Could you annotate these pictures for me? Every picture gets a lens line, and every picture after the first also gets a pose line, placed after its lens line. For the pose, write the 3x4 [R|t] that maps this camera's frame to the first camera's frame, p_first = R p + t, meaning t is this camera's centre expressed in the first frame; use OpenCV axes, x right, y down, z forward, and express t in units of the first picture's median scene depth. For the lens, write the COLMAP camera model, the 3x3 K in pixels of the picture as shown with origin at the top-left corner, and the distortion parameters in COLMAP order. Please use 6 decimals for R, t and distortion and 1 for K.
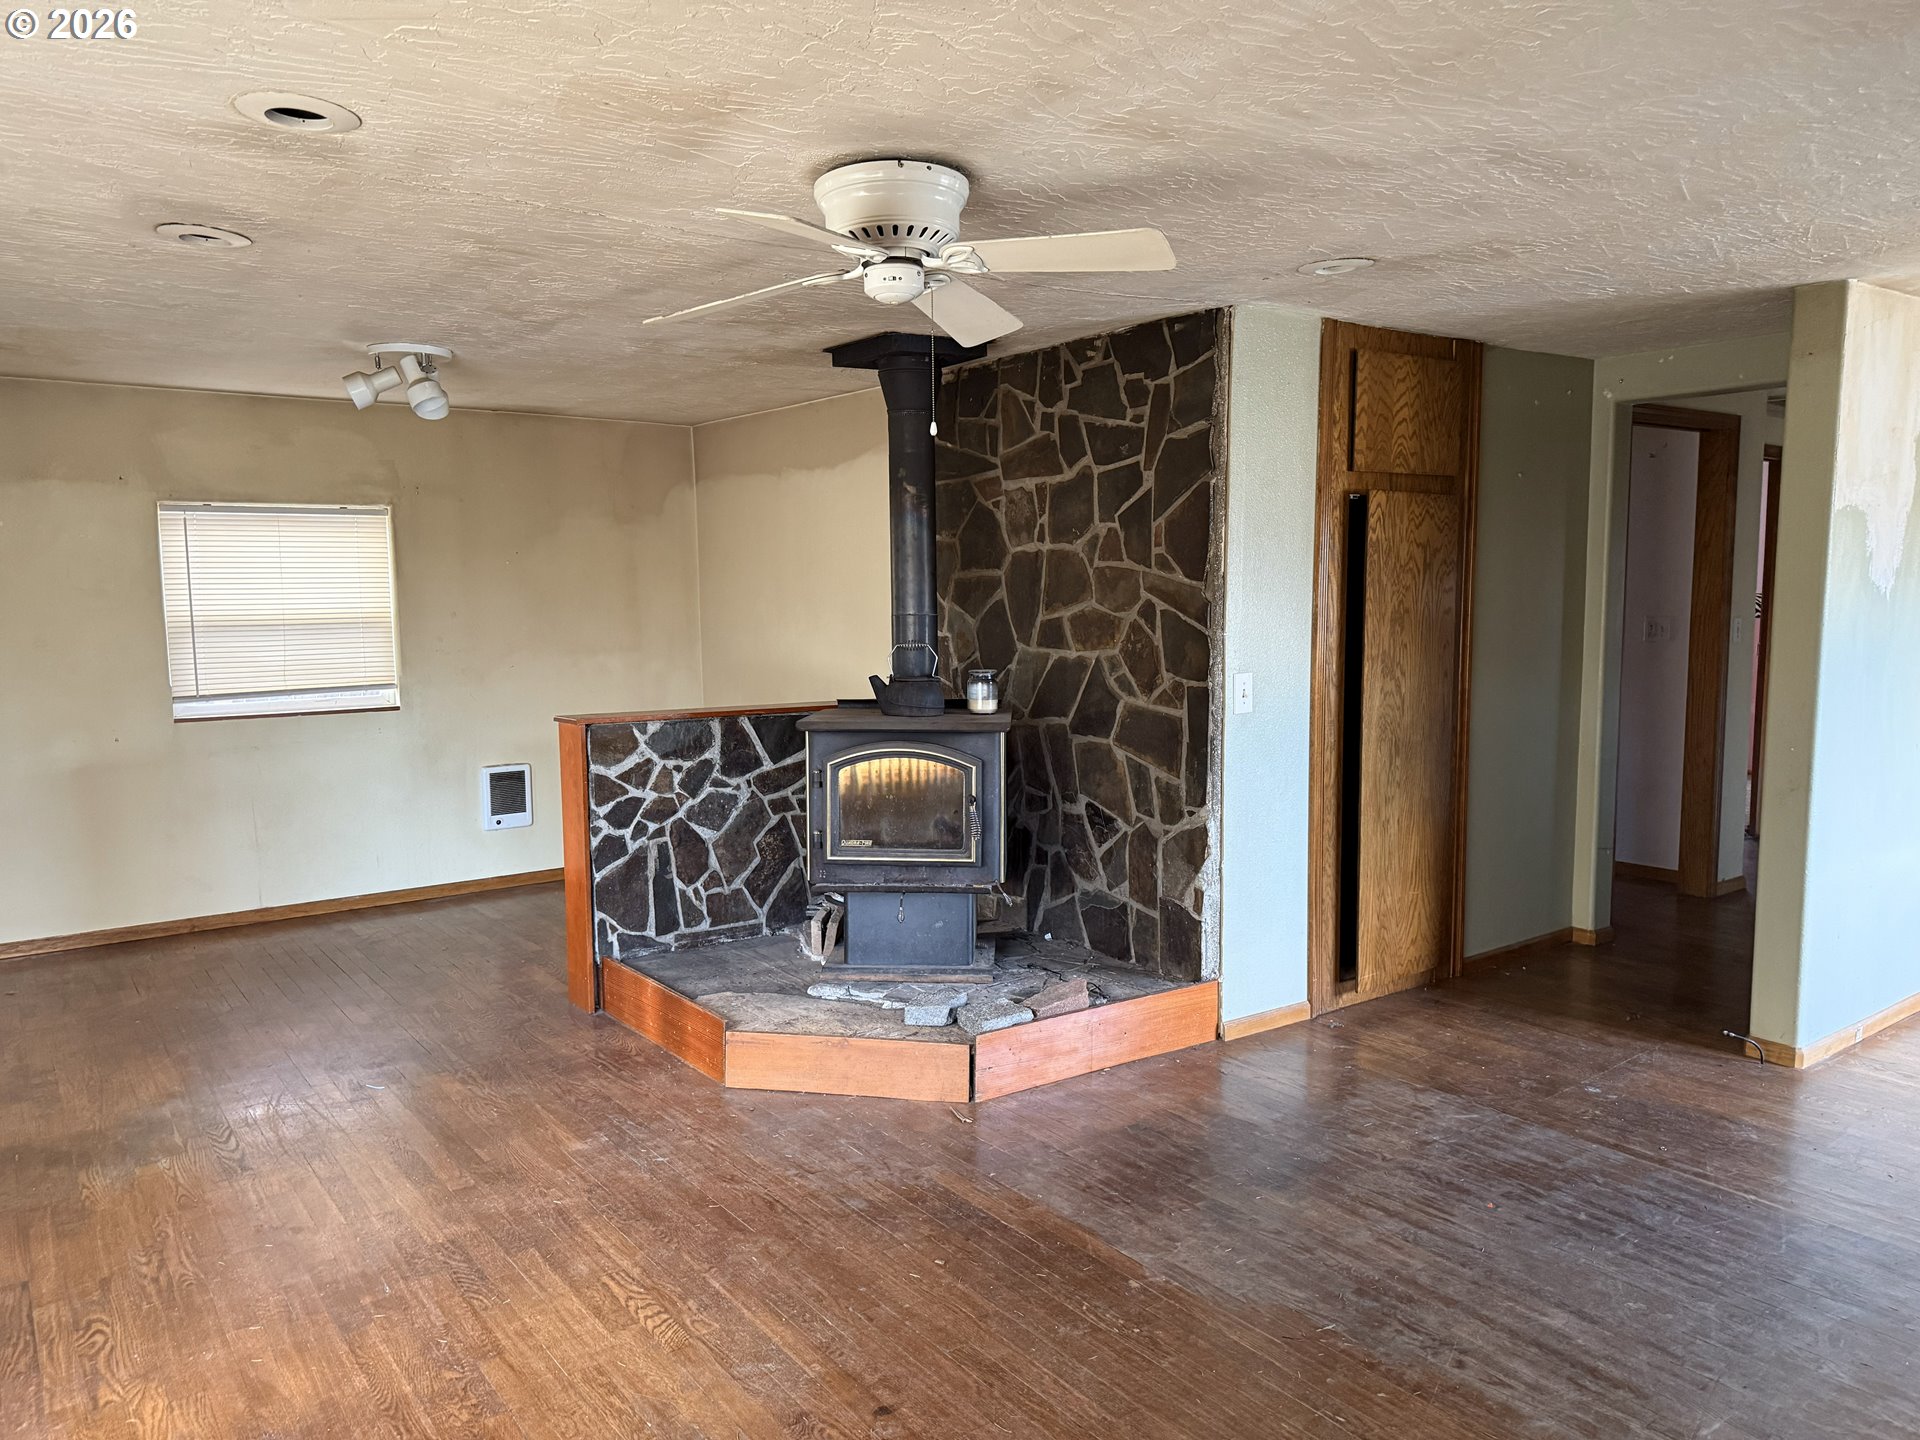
lens RADIAL K [[1347.0, 0, 948.3], [0, 1347.0, 711.9], [0, 0, 1]] dist [0.061711, -0.074607]
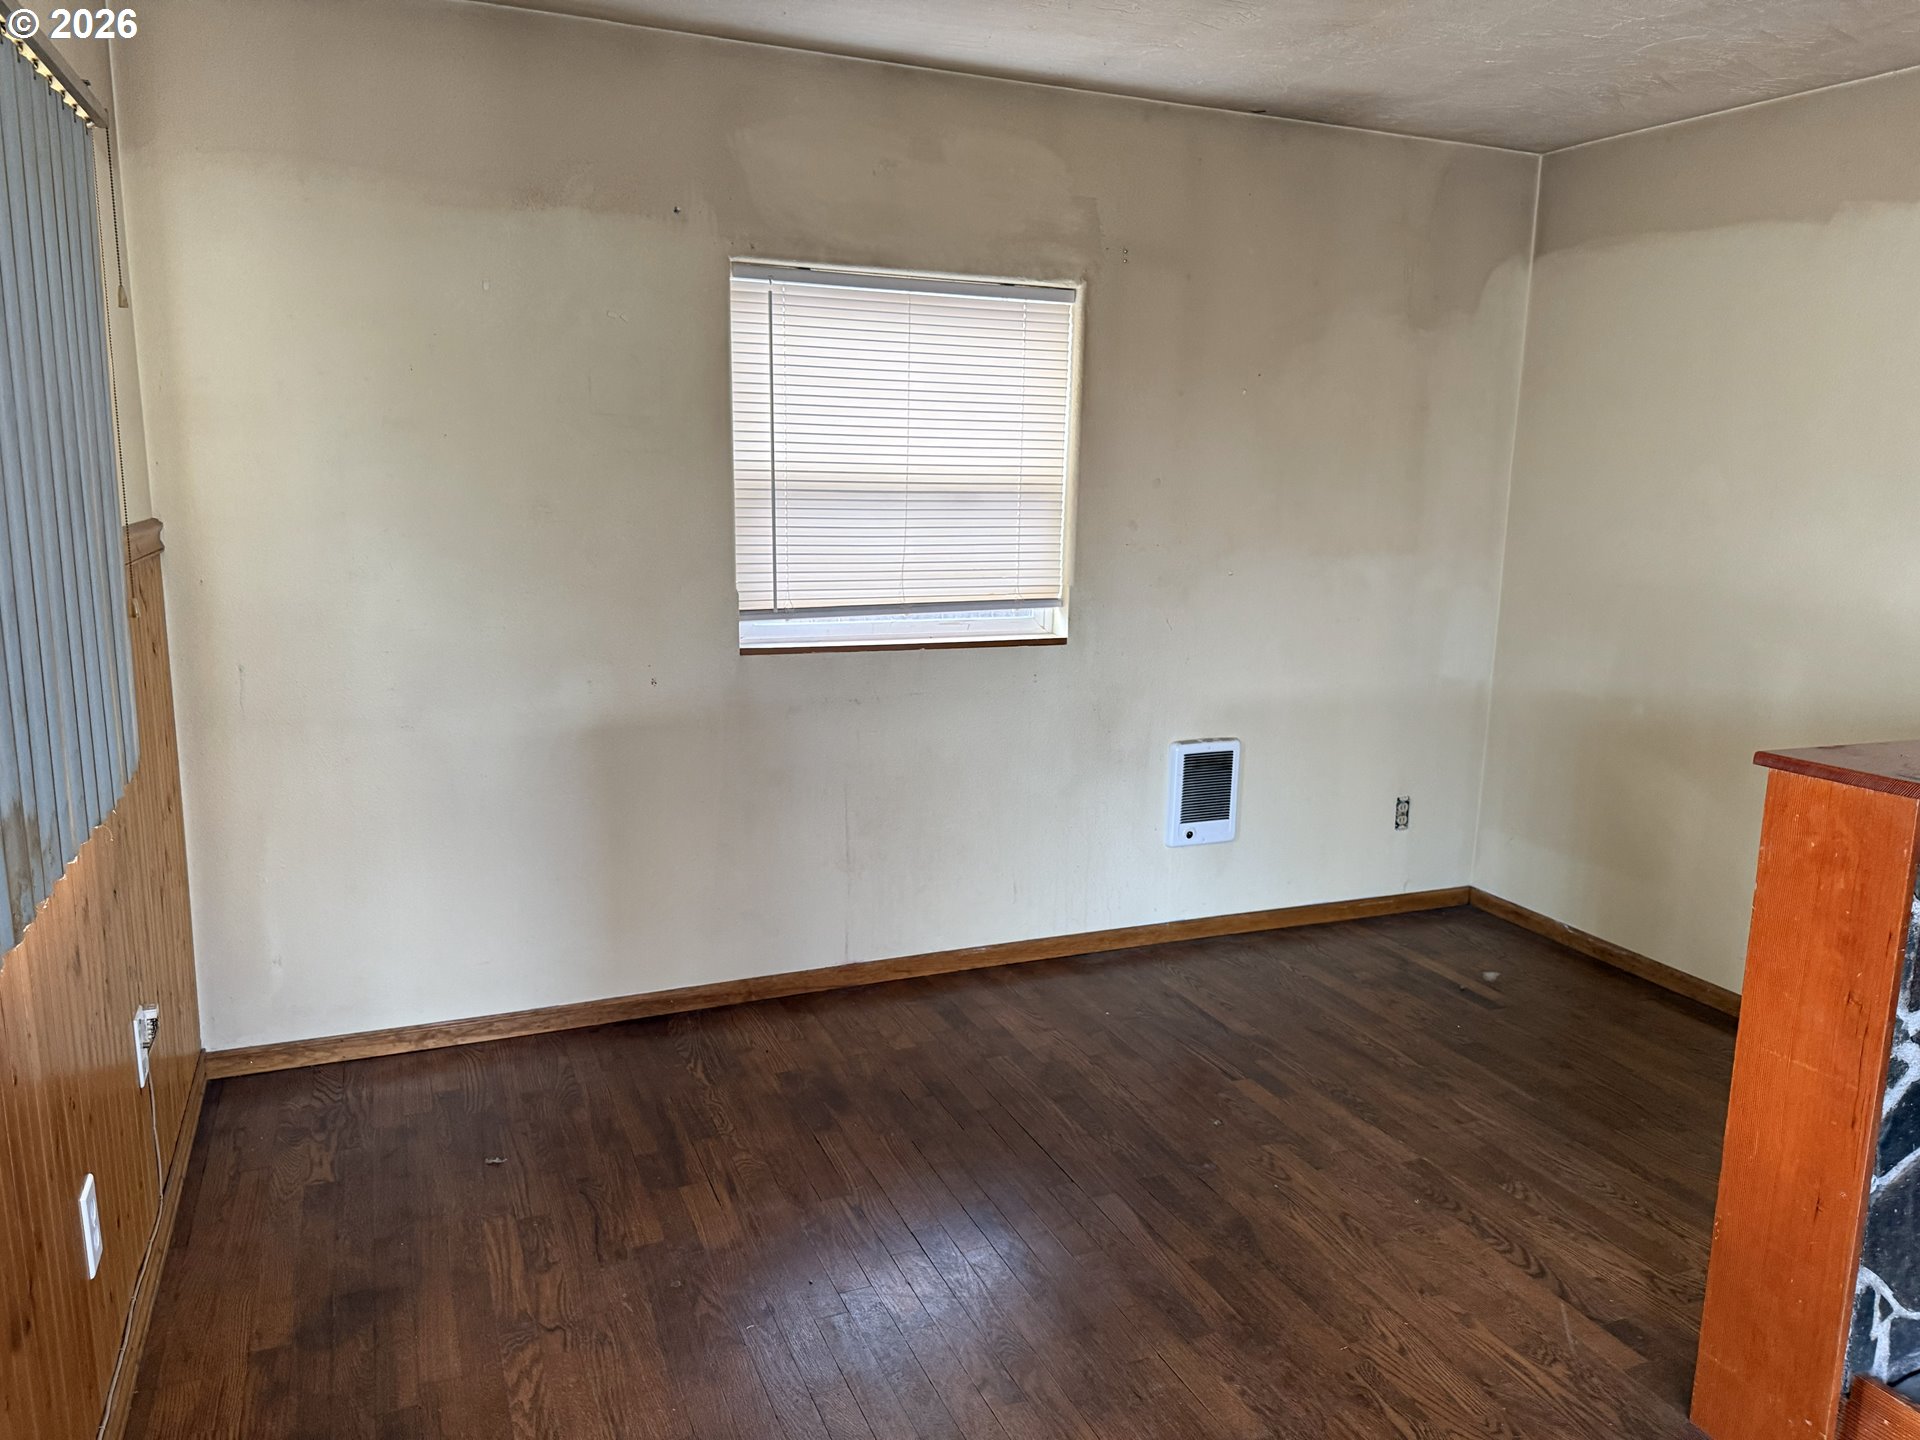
lens RADIAL K [[1347.0, 0, 954.7], [0, 1347.0, 719.1], [0, 0, 1]] dist [0.061711, -0.074607]
pose [[0.971770, 0.071770, -0.224751, -0.330506], [-0.050185, 0.993688, 0.100328, -0.026234], [0.230532, -0.086217, 0.969238, 0.438624]]
